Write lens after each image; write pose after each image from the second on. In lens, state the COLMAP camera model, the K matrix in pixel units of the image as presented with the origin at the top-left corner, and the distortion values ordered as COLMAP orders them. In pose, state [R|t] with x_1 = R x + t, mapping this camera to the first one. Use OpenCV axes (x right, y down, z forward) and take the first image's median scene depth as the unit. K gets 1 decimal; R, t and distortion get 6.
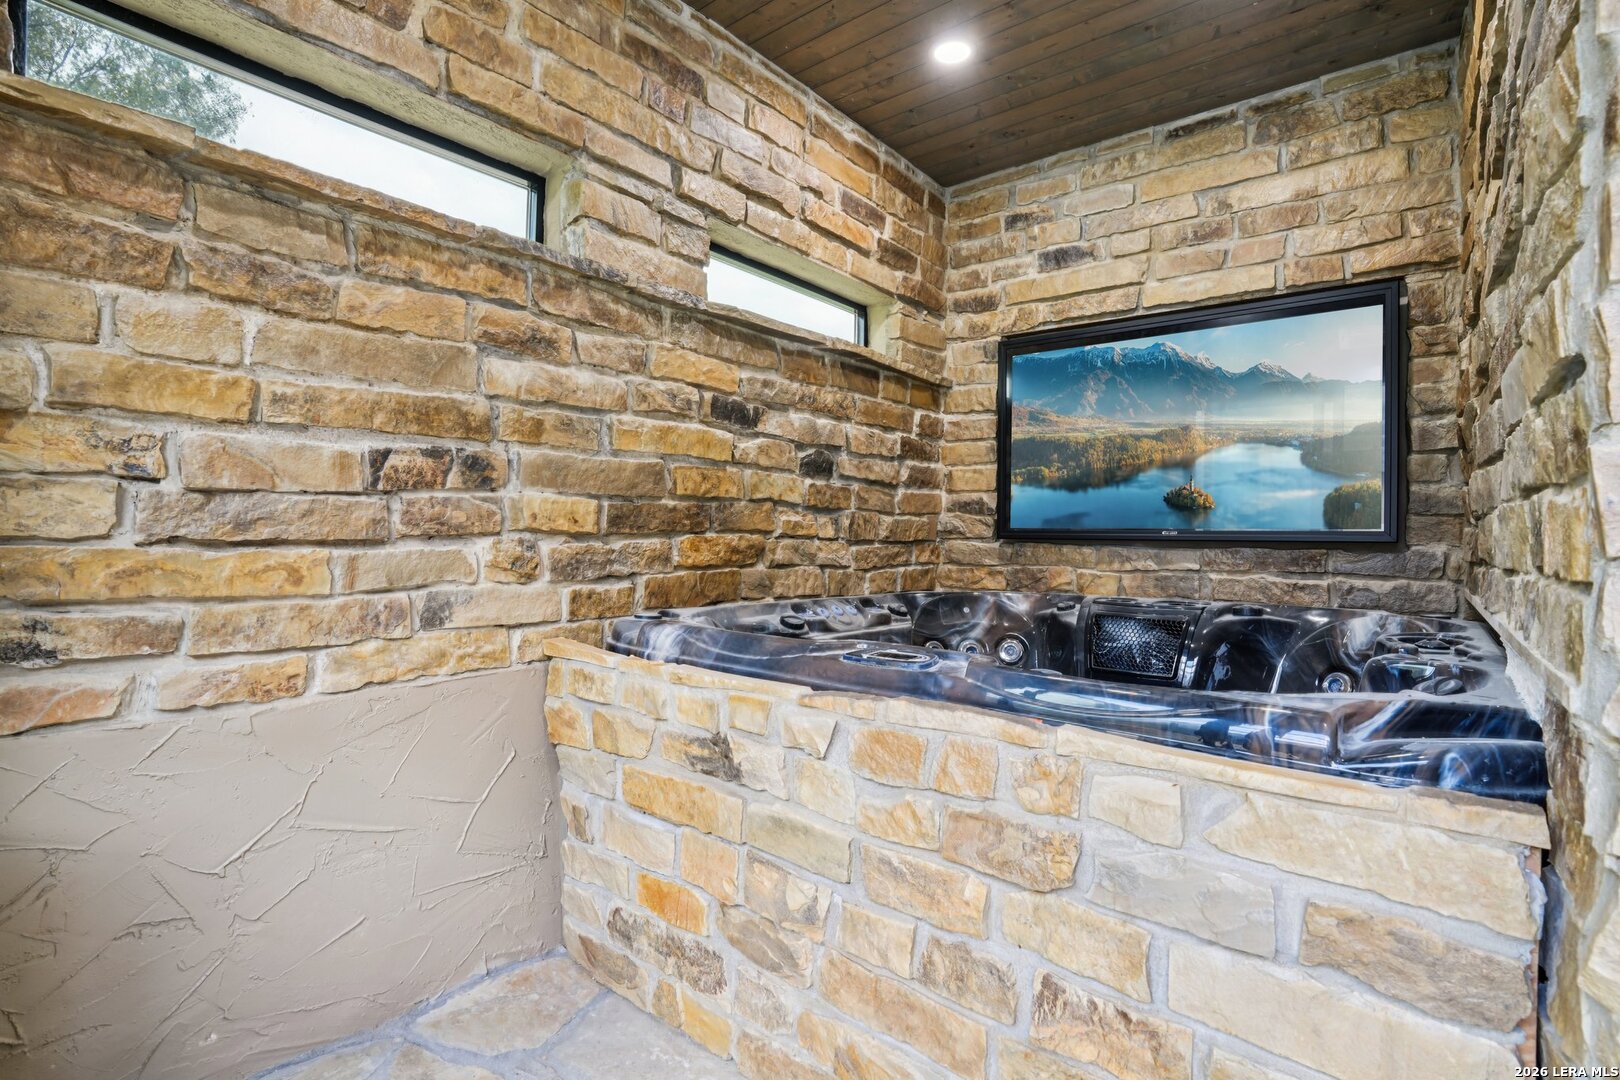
lens RADIAL K [[761.6, 0, 810.0], [0, 761.6, 540.0], [0, 0, 1]] dist [-0.076609, 0.026937]
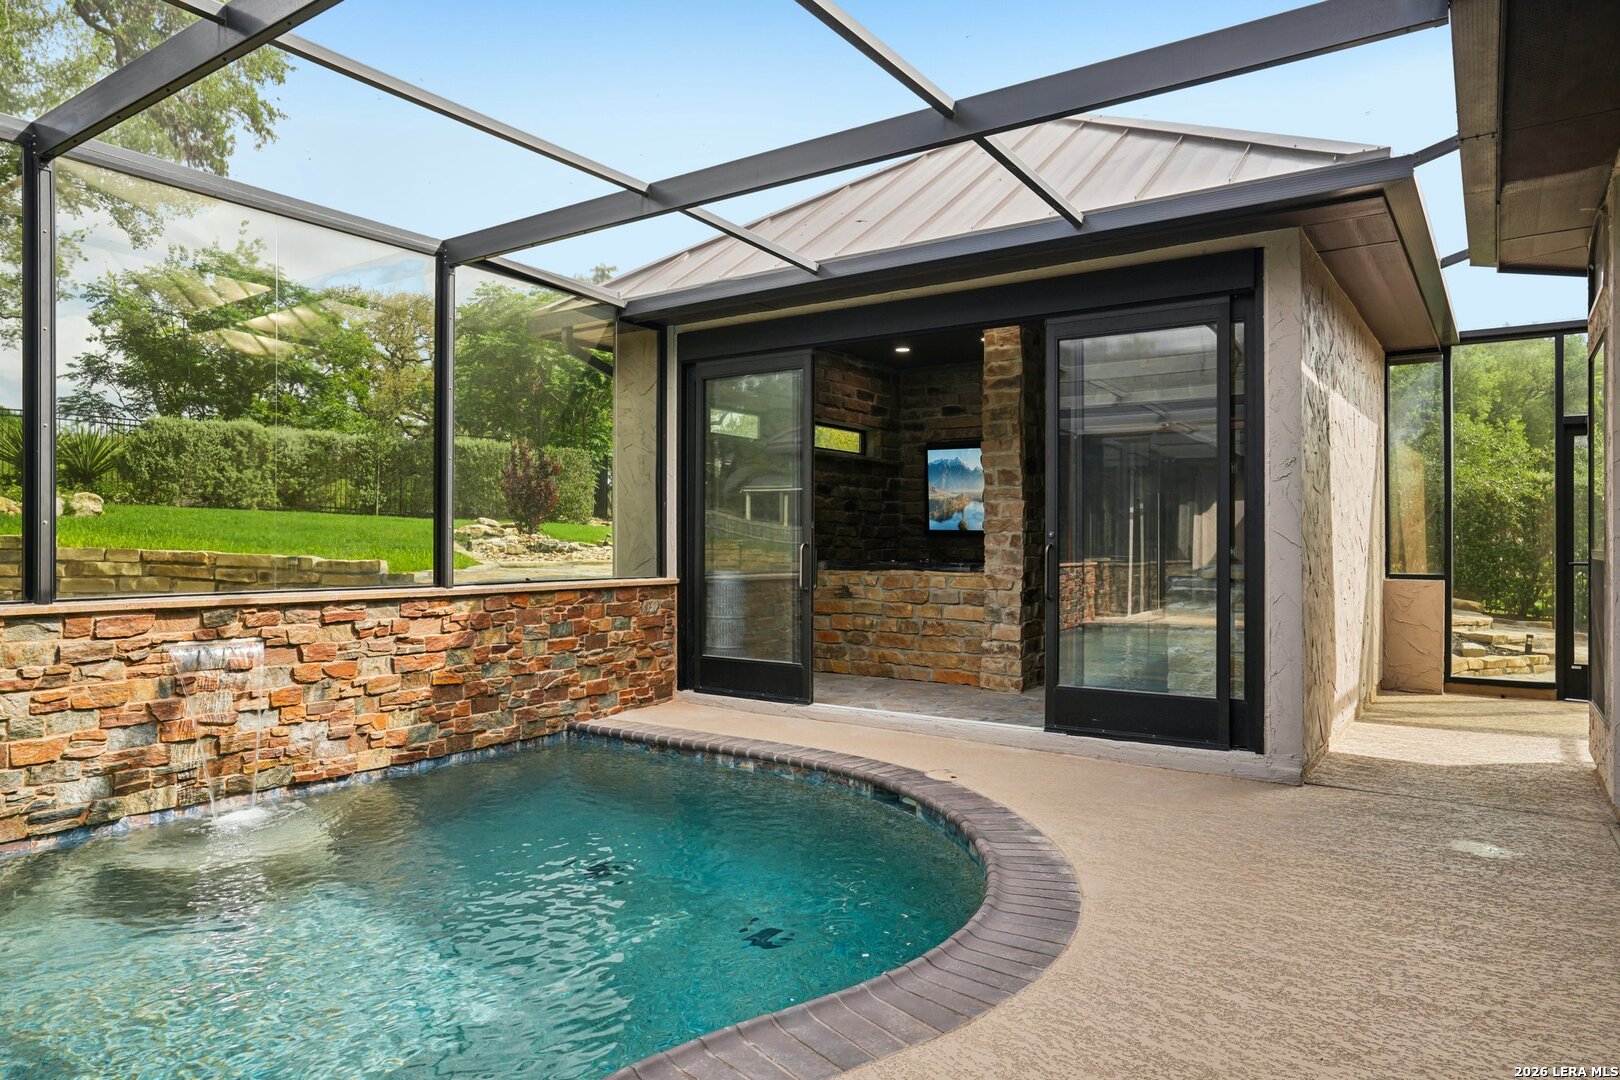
lens RADIAL K [[1008.5, 0, 810.0], [0, 1008.5, 540.0], [0, 0, 1]] dist [-0.002118, -0.000189]
pose [[0.996331, -0.016741, 0.083935, -0.381044], [0.017161, 0.999844, -0.004288, 0.022073], [-0.083850, 0.005713, 0.996462, -2.159963]]
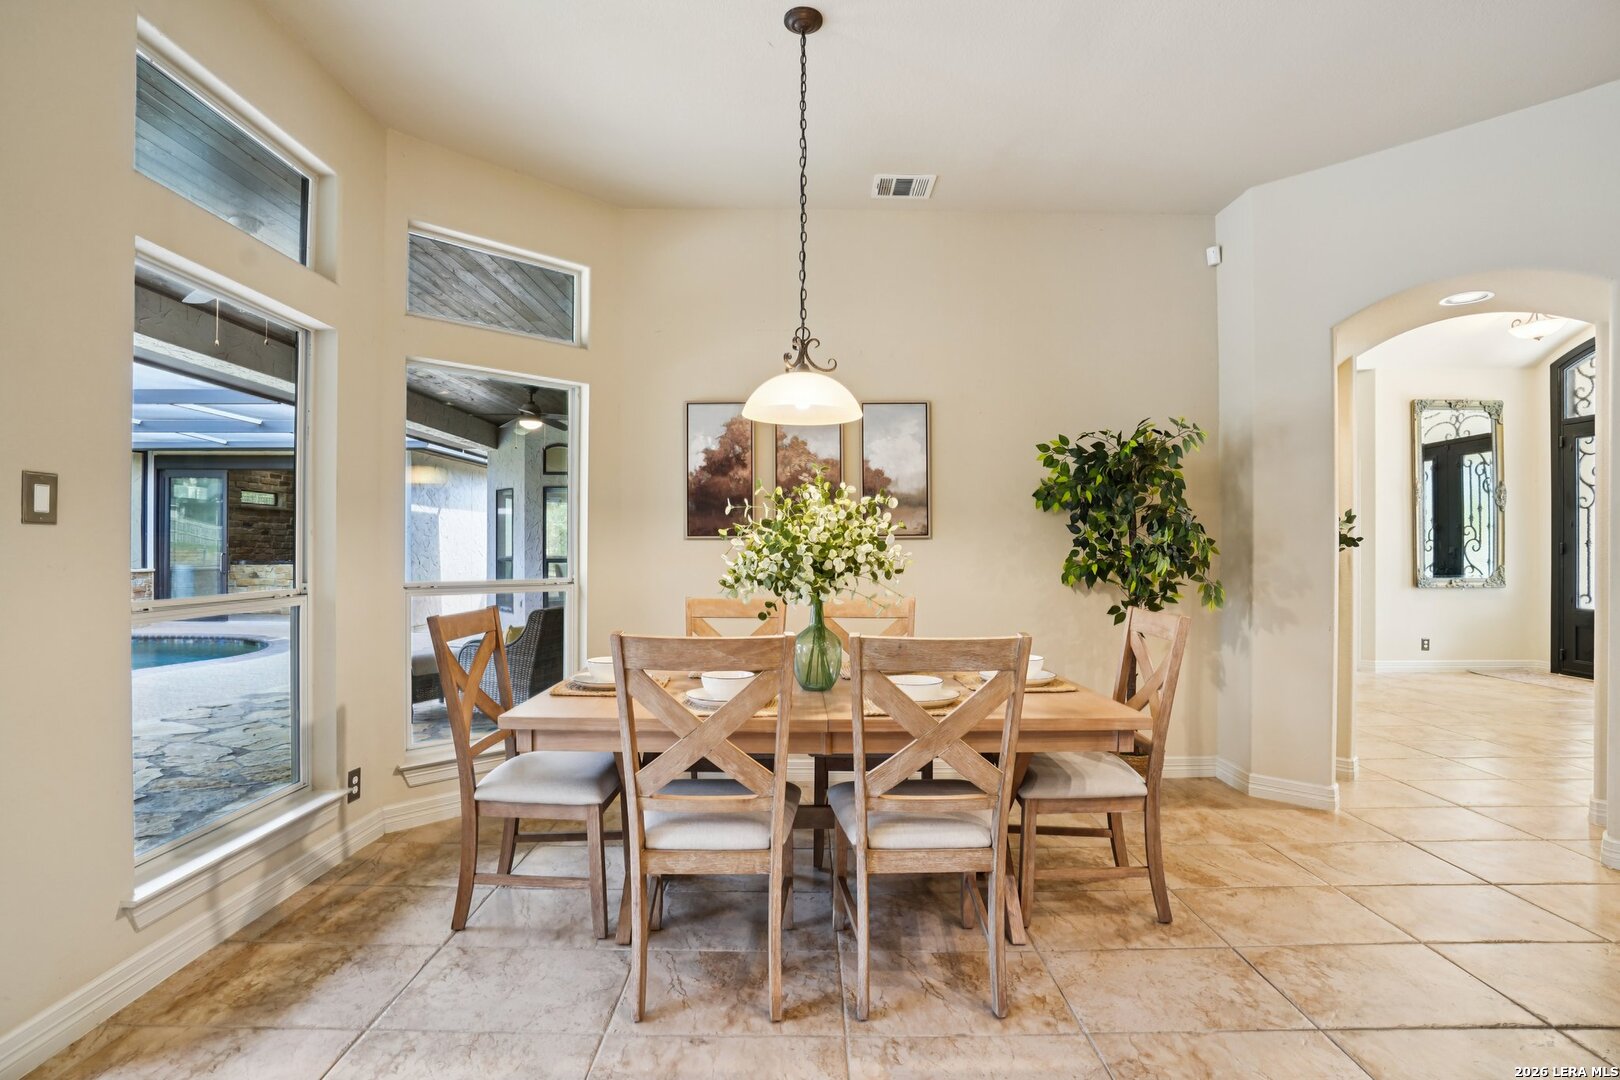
lens RADIAL K [[745.5, 0, 805.6], [0, 745.5, 546.7], [0, 0, 1]] dist [-0.024614, -0.000006]
pose [[0.774079, -0.013660, 0.632942, -0.282144], [0.009882, 0.999906, 0.009495, -0.017624], [-0.633012, -0.001096, 0.774141, -4.657879]]
